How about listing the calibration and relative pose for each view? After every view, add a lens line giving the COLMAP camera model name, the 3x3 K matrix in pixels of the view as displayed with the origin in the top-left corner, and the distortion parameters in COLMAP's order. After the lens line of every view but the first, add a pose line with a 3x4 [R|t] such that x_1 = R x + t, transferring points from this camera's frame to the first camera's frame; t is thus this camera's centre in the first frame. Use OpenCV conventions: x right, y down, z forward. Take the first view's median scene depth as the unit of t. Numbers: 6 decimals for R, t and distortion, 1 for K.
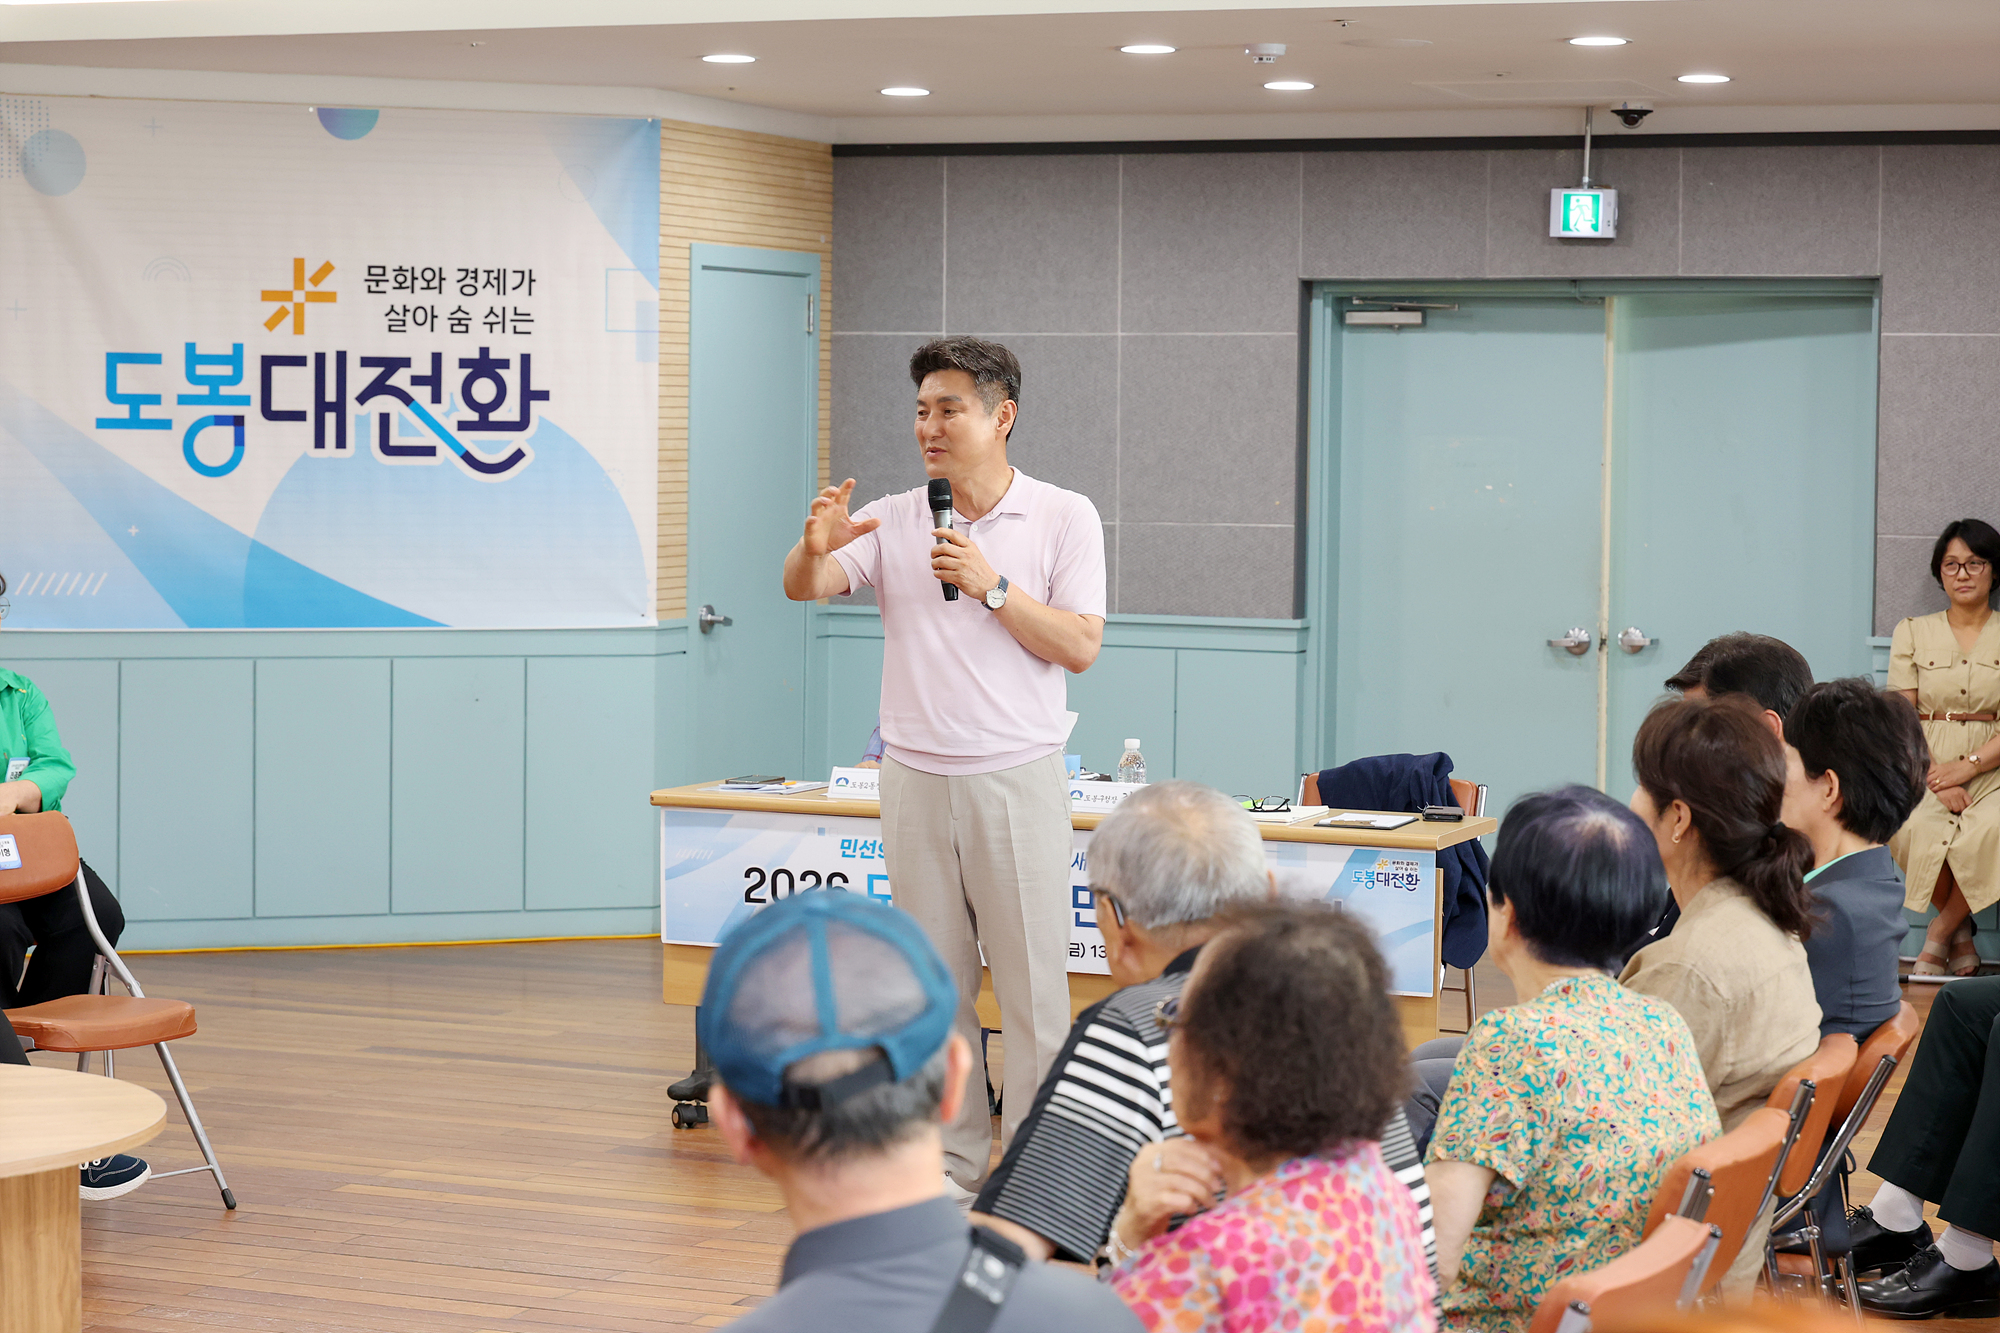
lens RADIAL K [[4267.9, 0, 999.4], [0, 4267.9, 667.4], [0, 0, 1]] dist [-0.100940, 0.000000]
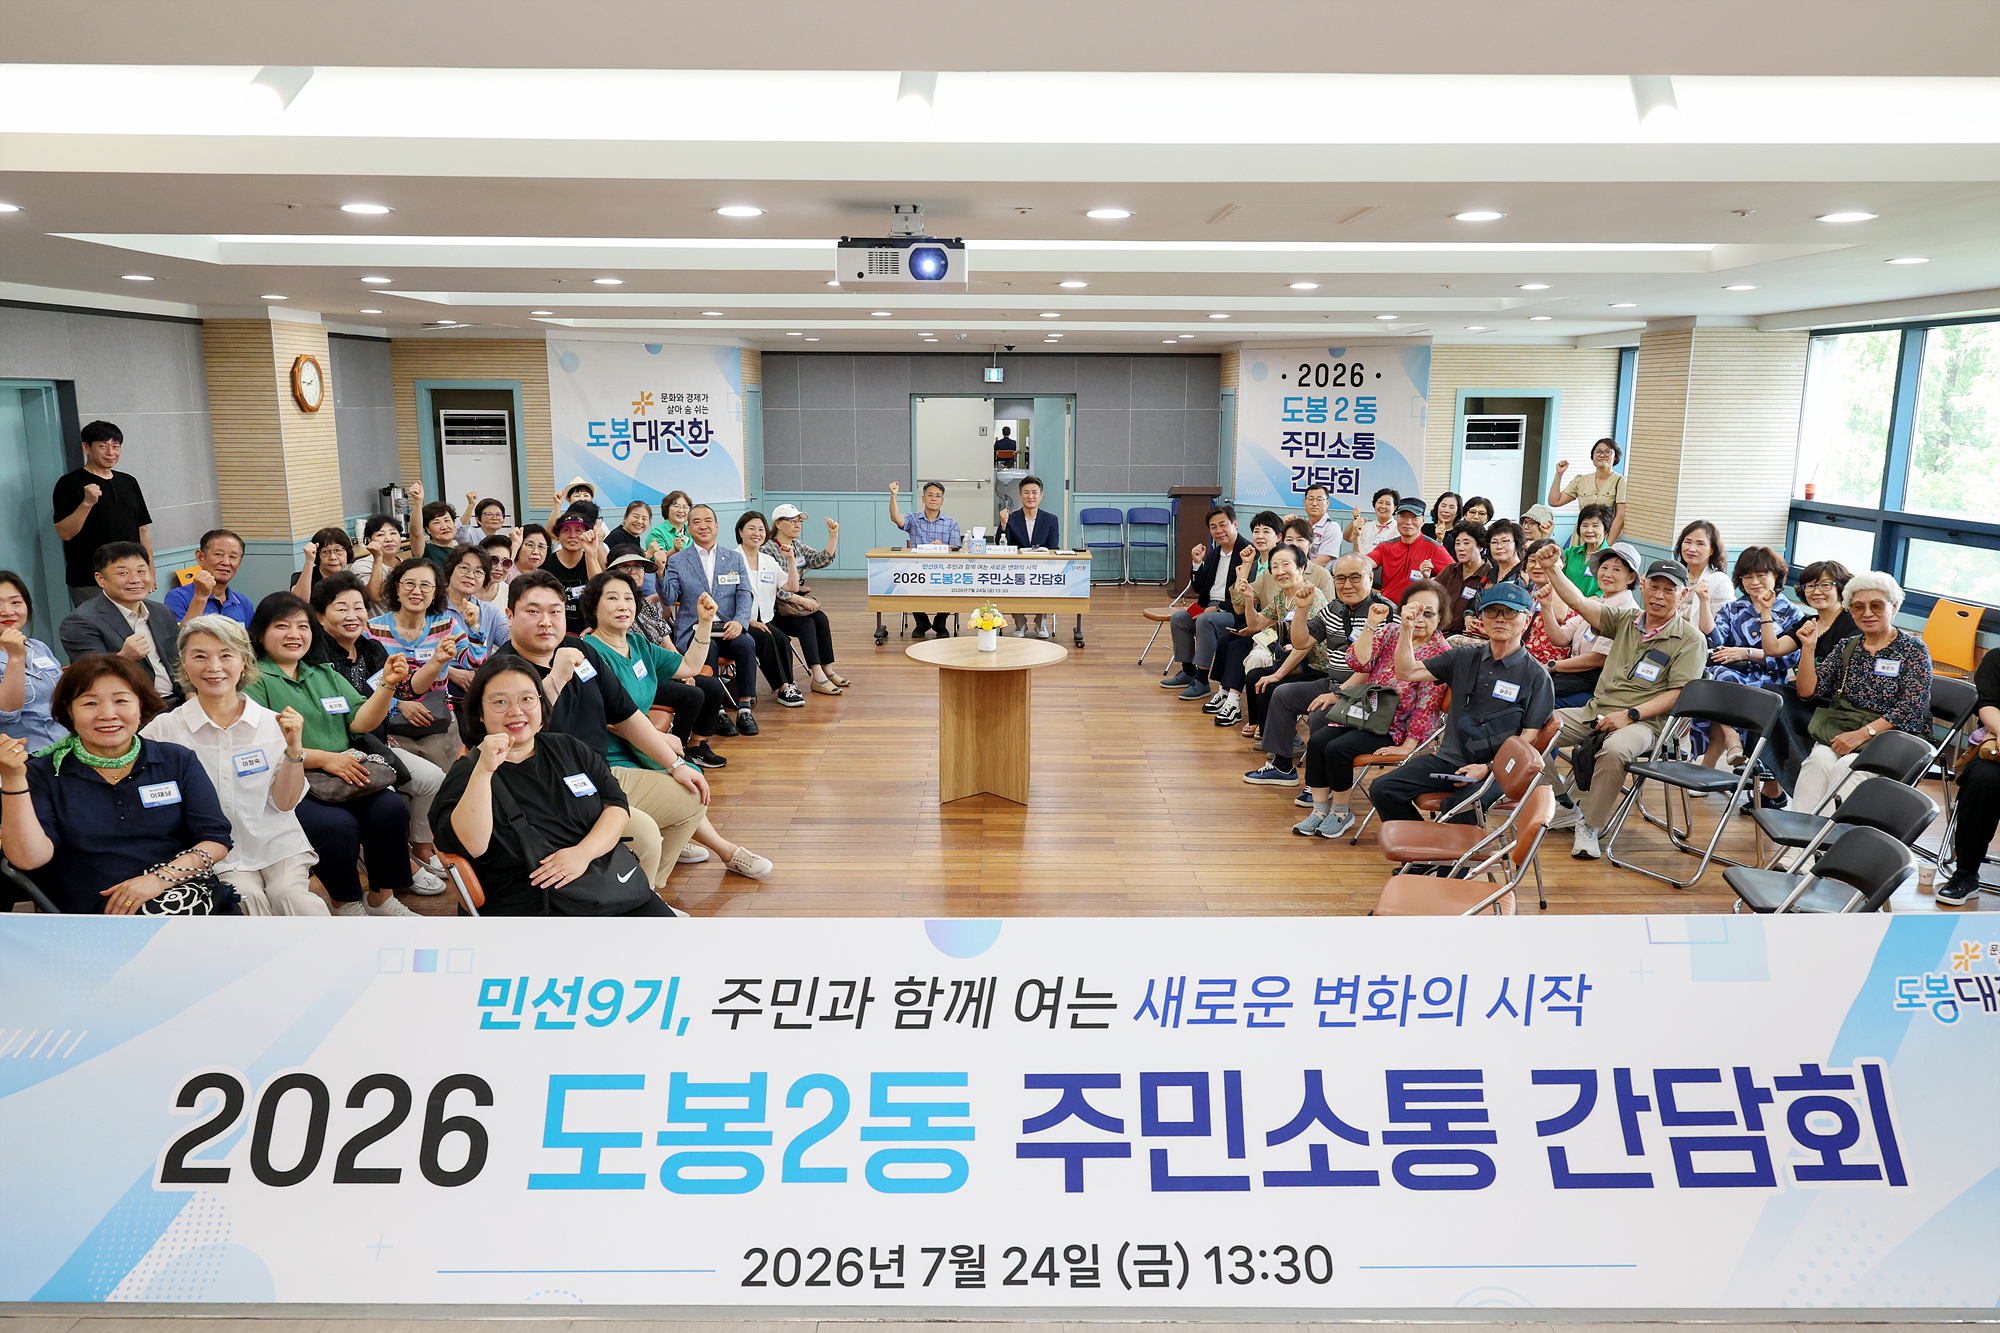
lens RADIAL K [[1389.7, 0, 1009.1], [0, 1389.7, 665.3], [0, 0, 1]] dist [-0.009956, -0.000401]
pose [[0.926559, -0.076649, 0.368257, -0.308434], [0.025598, 0.989597, 0.141569, -0.031793], [-0.375278, -0.121745, 0.918882, -0.104363]]
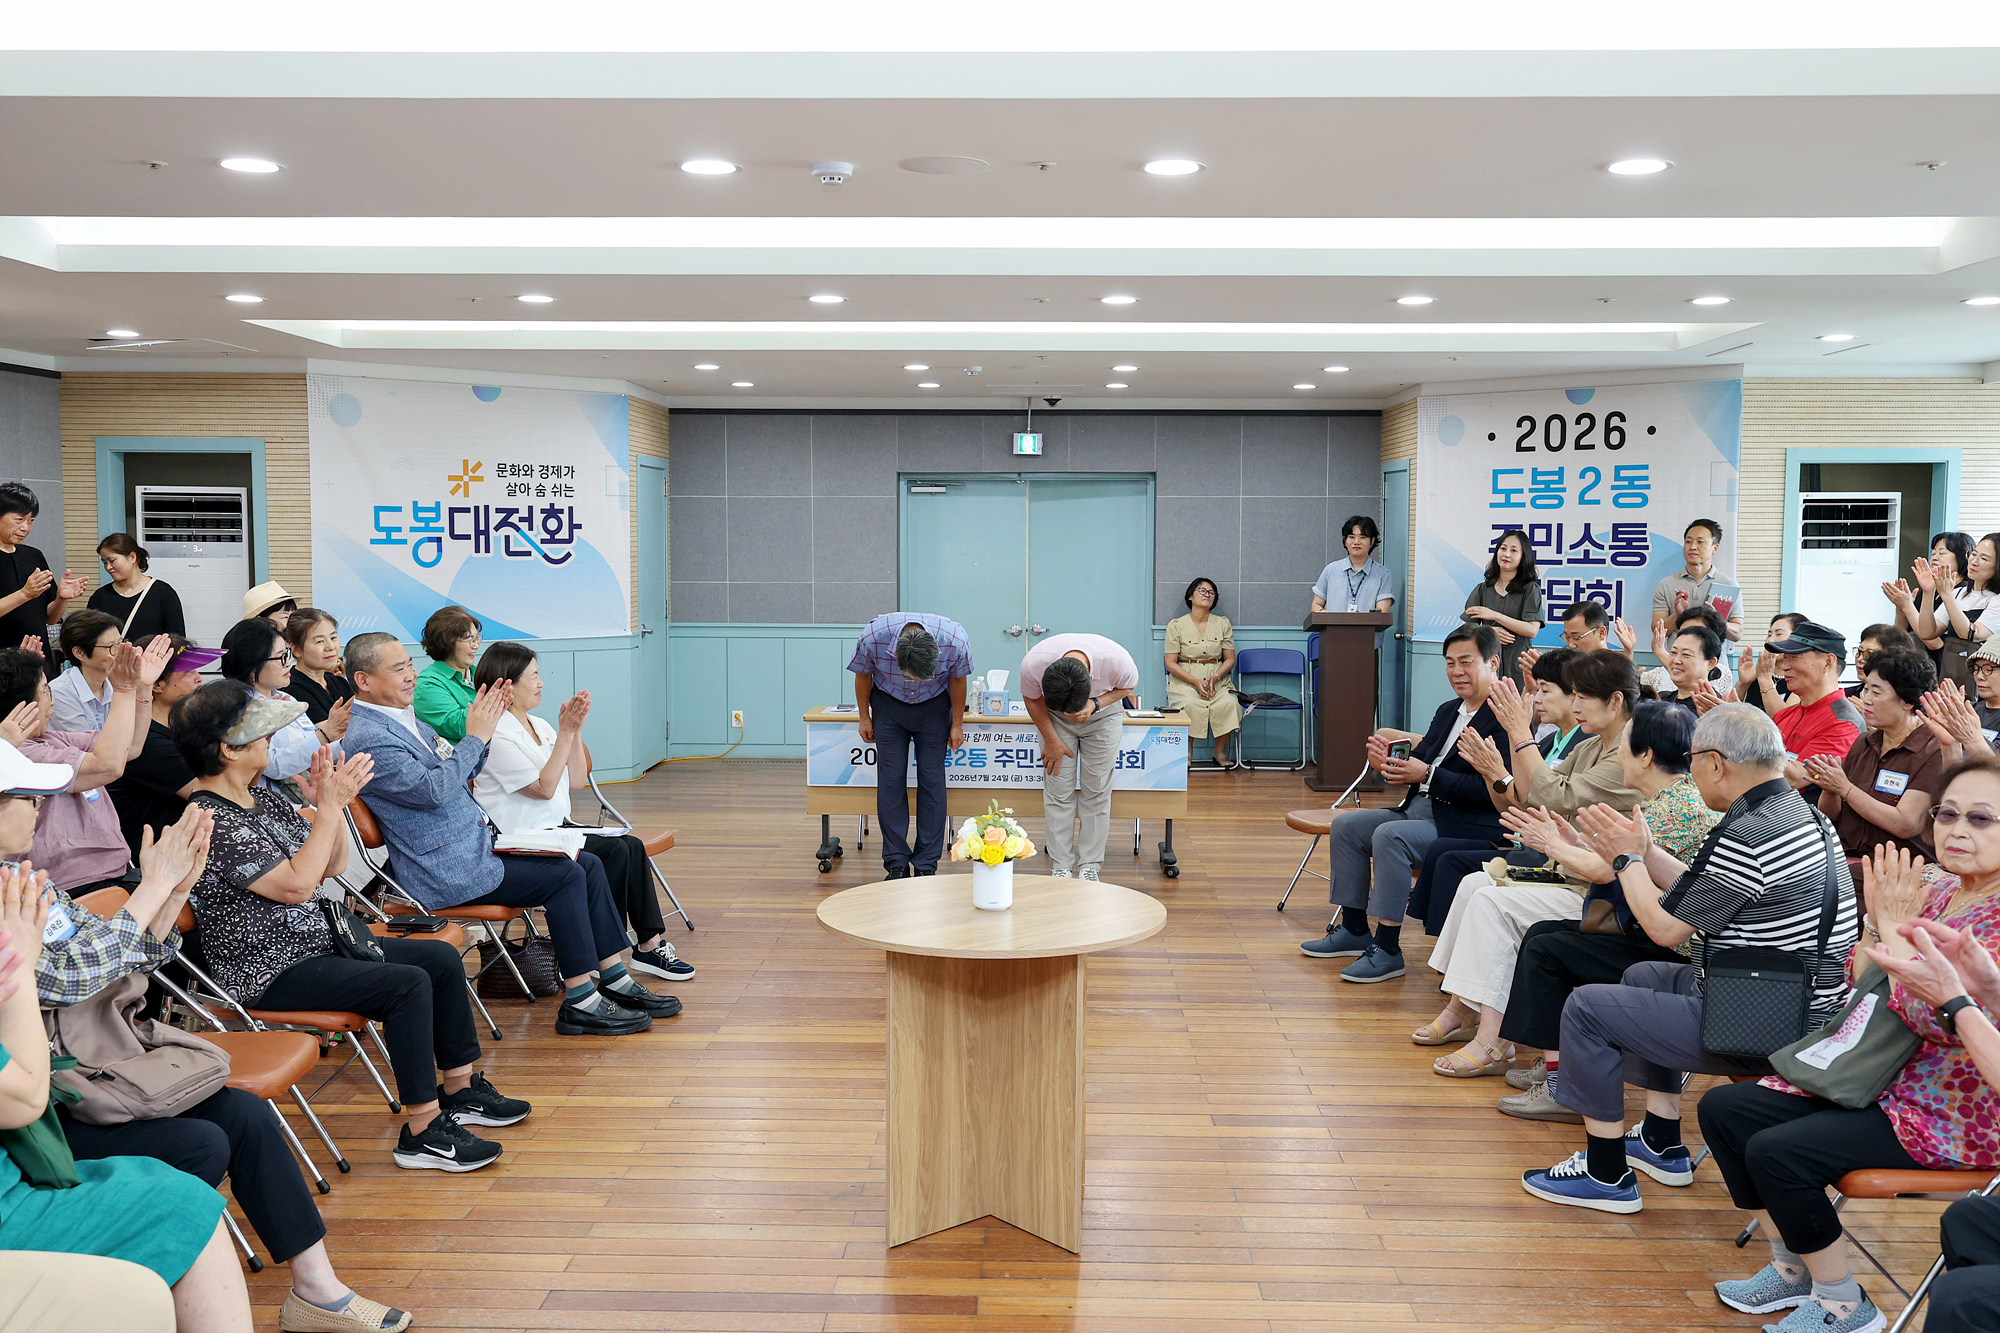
lens RADIAL K [[1784.9, 0, 1001.4], [0, 1784.9, 665.1], [0, 0, 1]] dist [-0.011612, -0.009591]
pose [[0.937847, -0.032190, 0.345554, -0.219989], [0.025571, 0.999392, 0.023698, -0.011332], [-0.346107, -0.013389, 0.938100, 0.106680]]
